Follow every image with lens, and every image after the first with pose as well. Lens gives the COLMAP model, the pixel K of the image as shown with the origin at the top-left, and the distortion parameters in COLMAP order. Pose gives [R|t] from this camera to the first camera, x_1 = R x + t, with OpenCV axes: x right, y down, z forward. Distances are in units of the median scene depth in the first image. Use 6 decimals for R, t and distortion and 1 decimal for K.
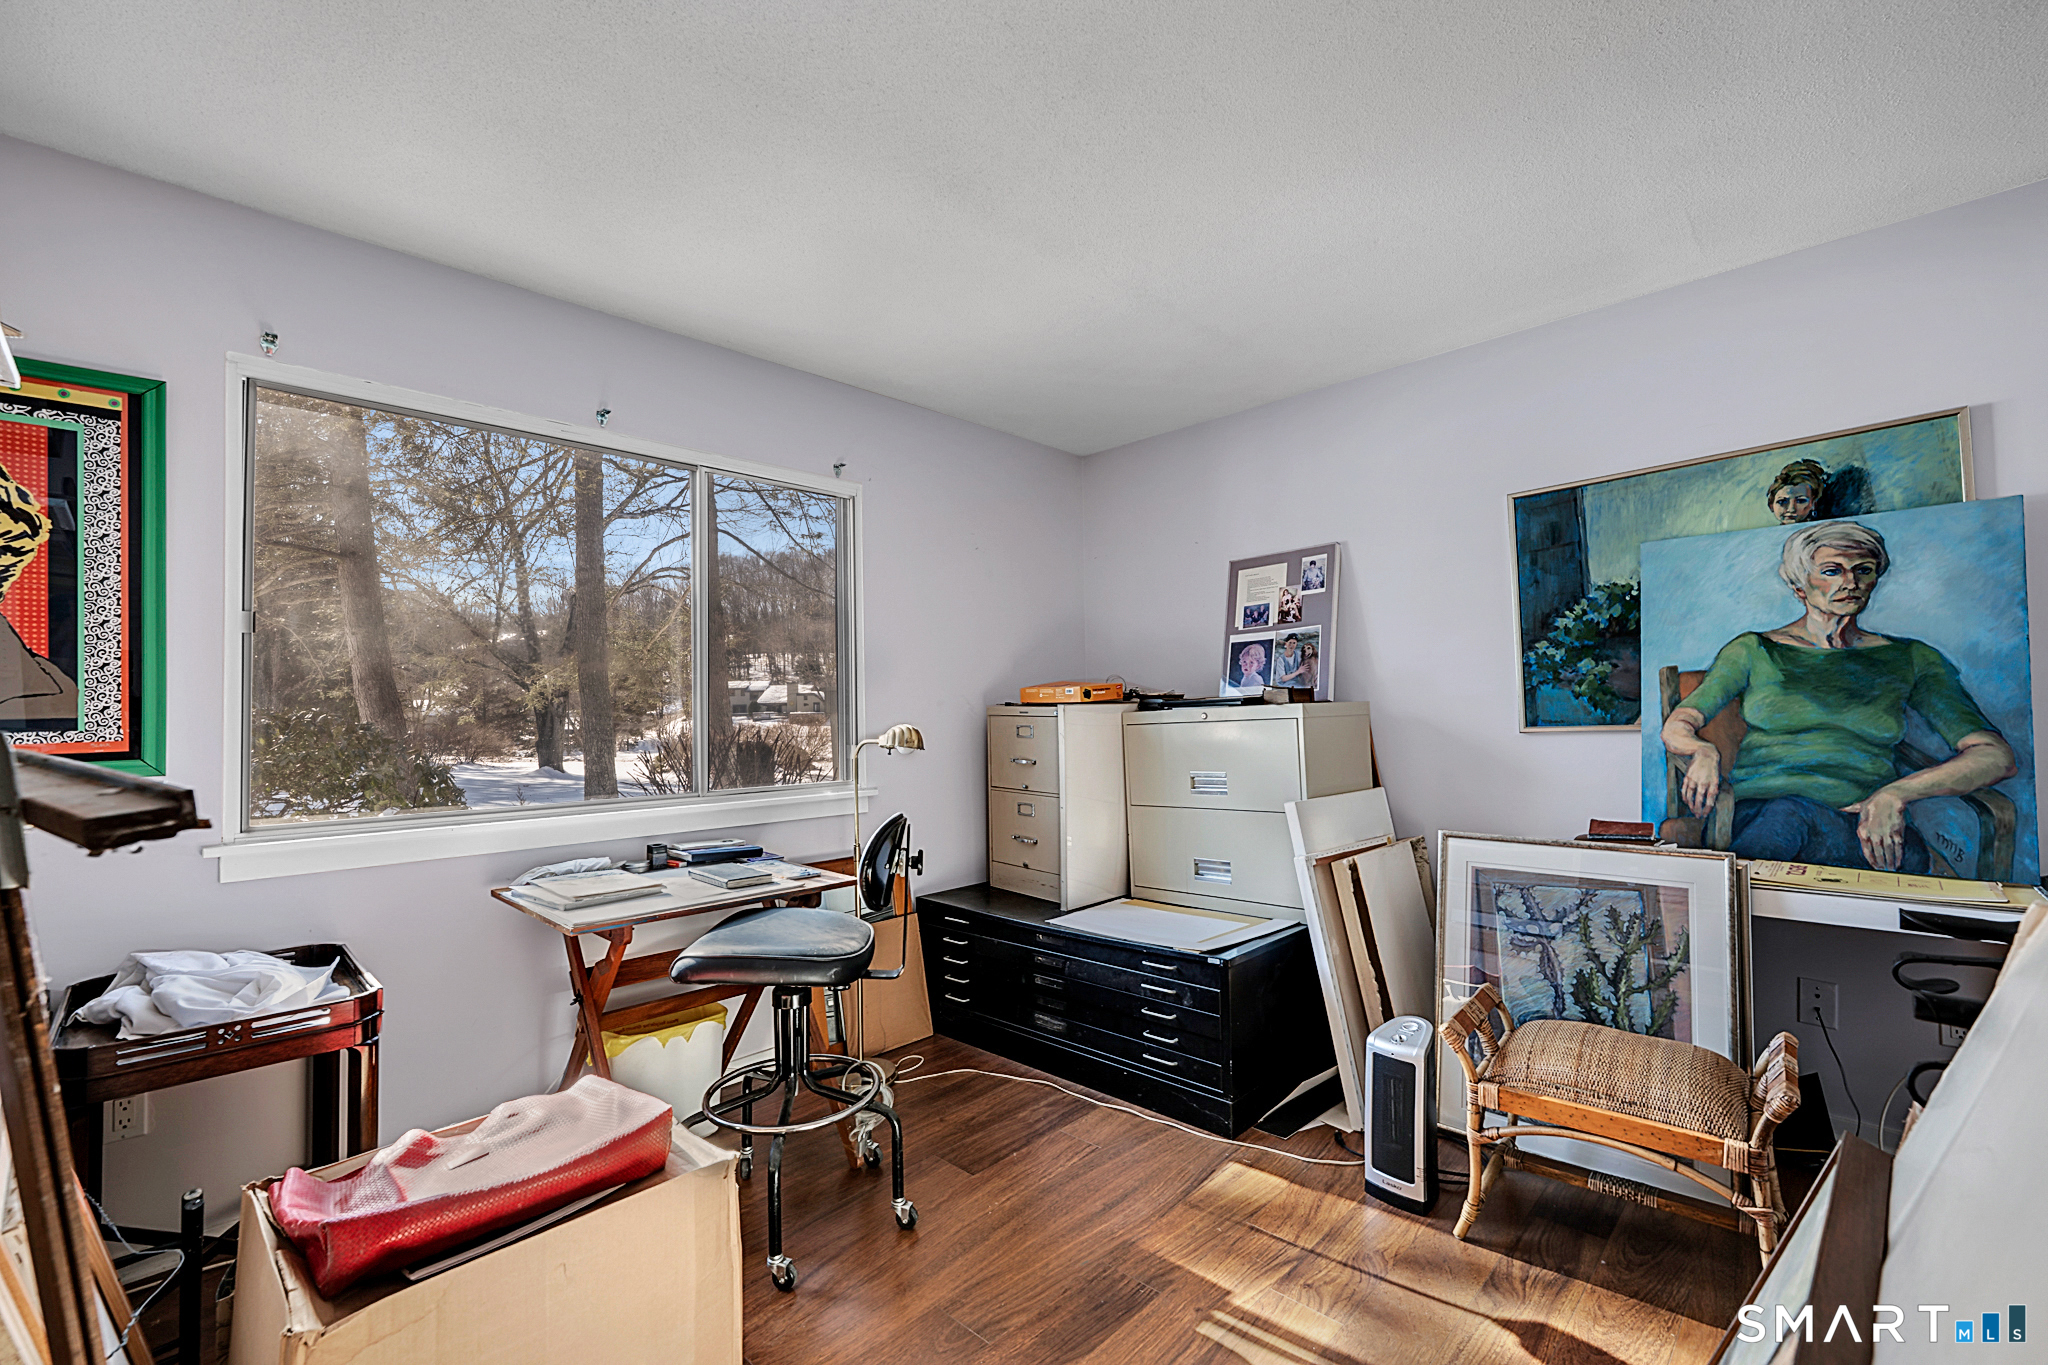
lens RADIAL K [[892.4, 0, 1025.0], [0, 892.4, 683.0], [0, 0, 1]] dist [0.002967, 0.000286]
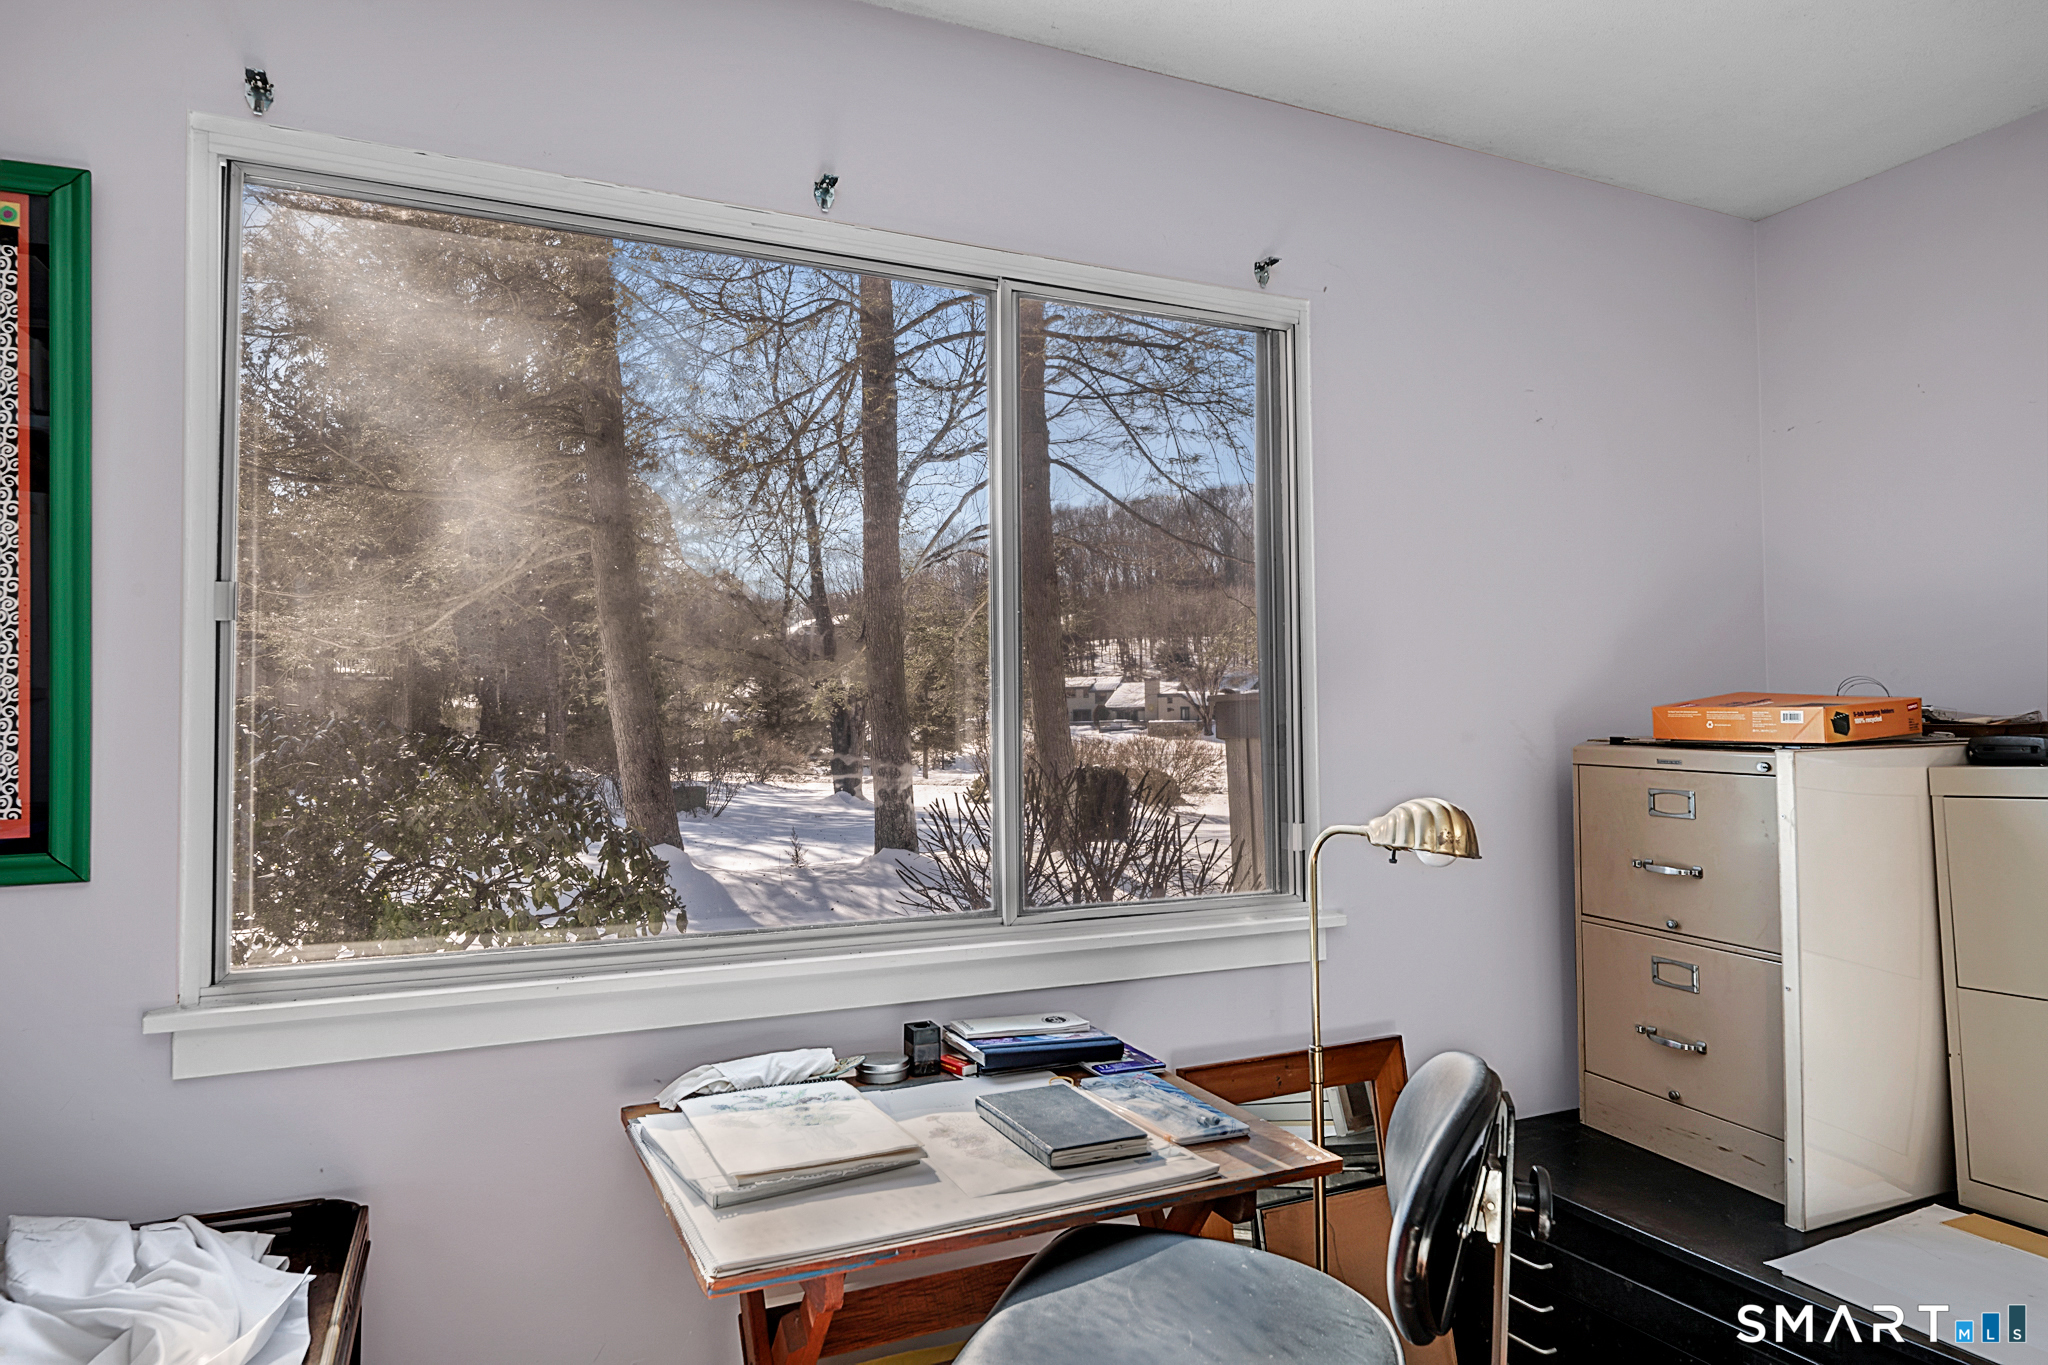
lens RADIAL K [[1238.0, 0, 1026.0], [0, 1238.0, 680.6], [0, 0, 1]] dist [-0.005194, -0.000115]
pose [[0.937741, -0.003916, -0.347313, -0.031112], [0.004836, 0.999987, 0.001781, -0.003912], [0.347302, -0.003350, 0.937748, 0.100292]]
